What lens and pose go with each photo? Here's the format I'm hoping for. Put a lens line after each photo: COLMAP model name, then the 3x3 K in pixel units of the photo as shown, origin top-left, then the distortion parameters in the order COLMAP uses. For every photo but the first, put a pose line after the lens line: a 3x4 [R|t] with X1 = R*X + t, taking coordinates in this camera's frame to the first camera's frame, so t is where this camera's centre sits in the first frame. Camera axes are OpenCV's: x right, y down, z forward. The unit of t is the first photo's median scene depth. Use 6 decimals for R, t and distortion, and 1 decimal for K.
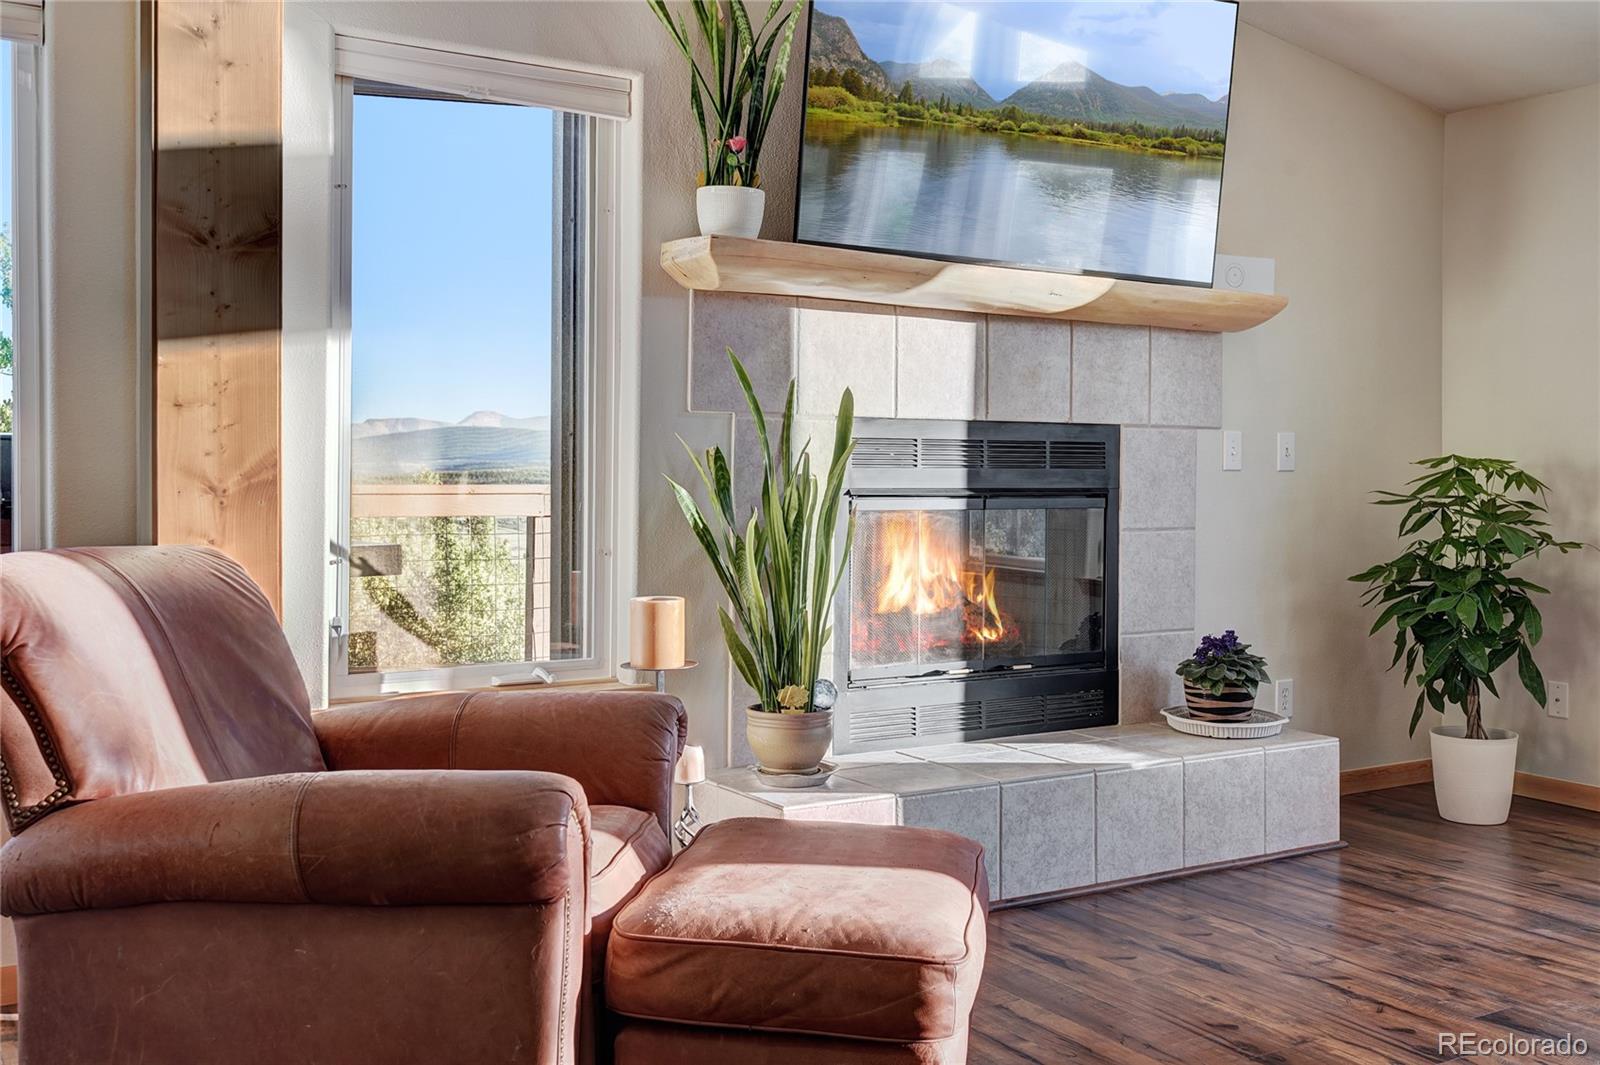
lens RADIAL K [[1588.9, 0, 787.9], [0, 1588.9, 463.4], [0, 0, 1]] dist [-0.001249, 0.000000]
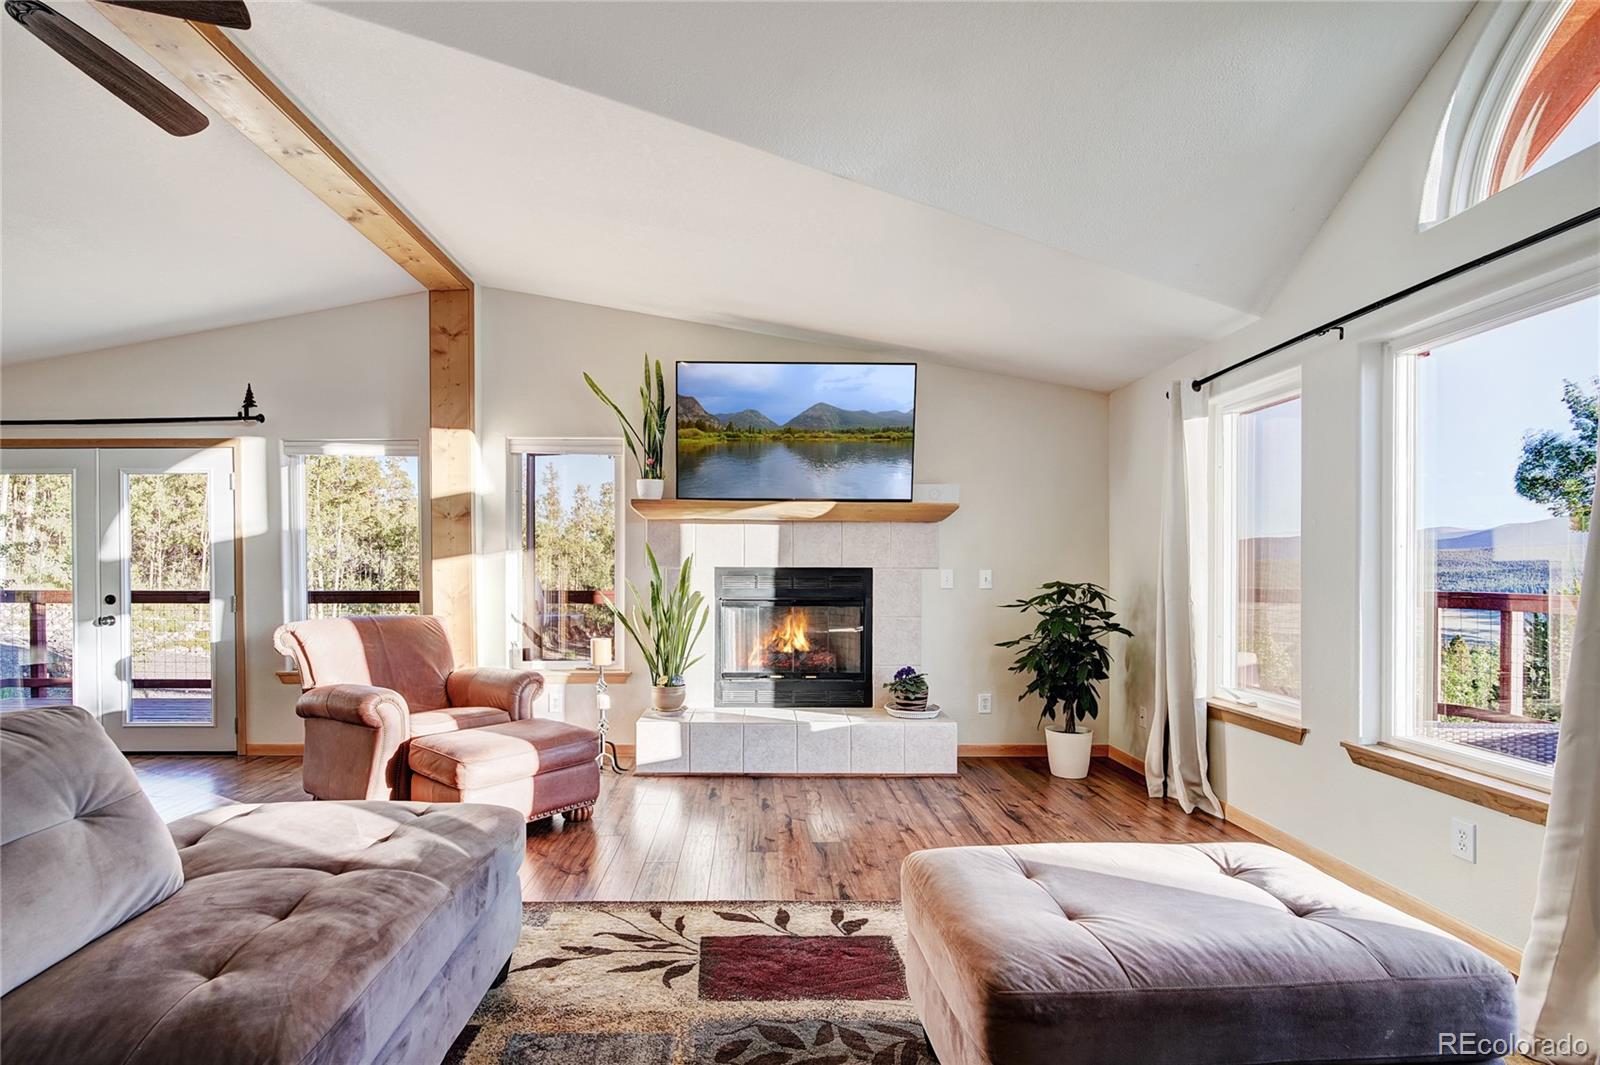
lens RADIAL K [[775.8, 0, 747.2], [0, 775.8, 579.5], [0, 0, 1]] dist [-0.009482, 0.001310]
pose [[0.844553, 0.000584, -0.535472, 0.653006], [0.005967, 0.999927, 0.010501, -0.021328], [0.535439, -0.012064, 0.844488, 0.028667]]
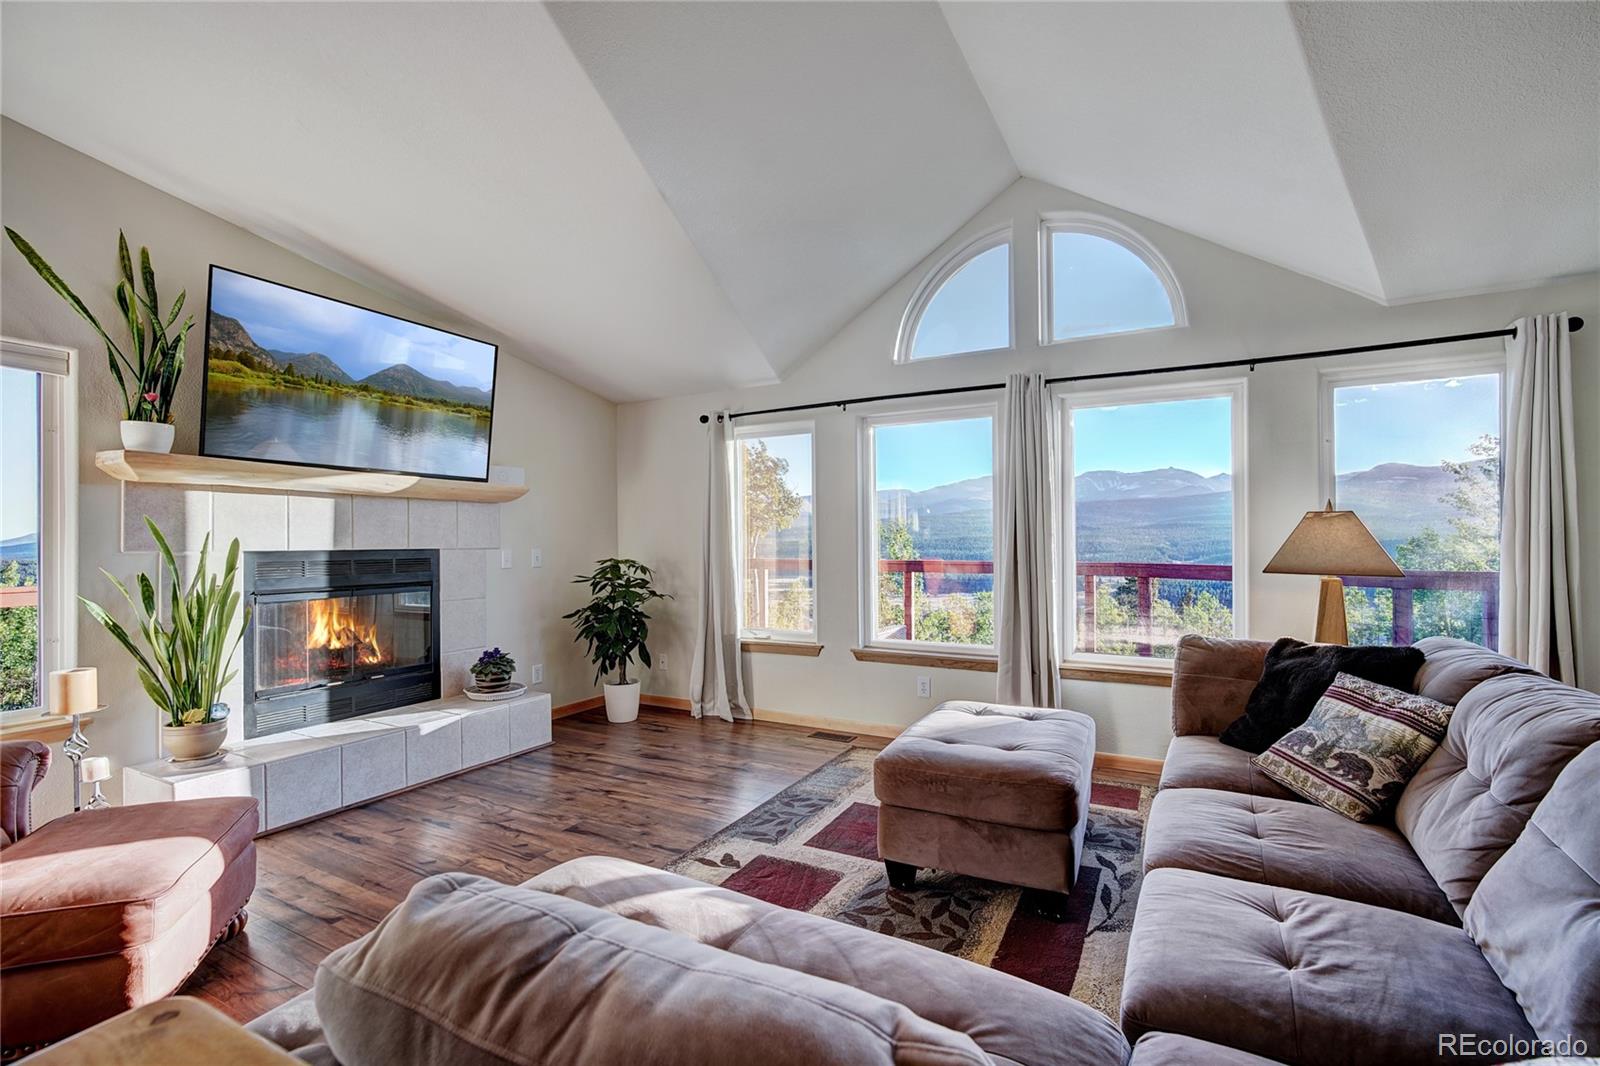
lens RADIAL K [[722.2, 0, 805.9], [0, 722.2, 537.9], [0, 0, 1]] dist [-0.009138, 0.002441]
pose [[0.869944, -0.011184, 0.493024, 0.169606], [0.011473, 0.999931, 0.002439, -0.036240], [-0.493017, 0.003534, 0.870012, -0.018439]]
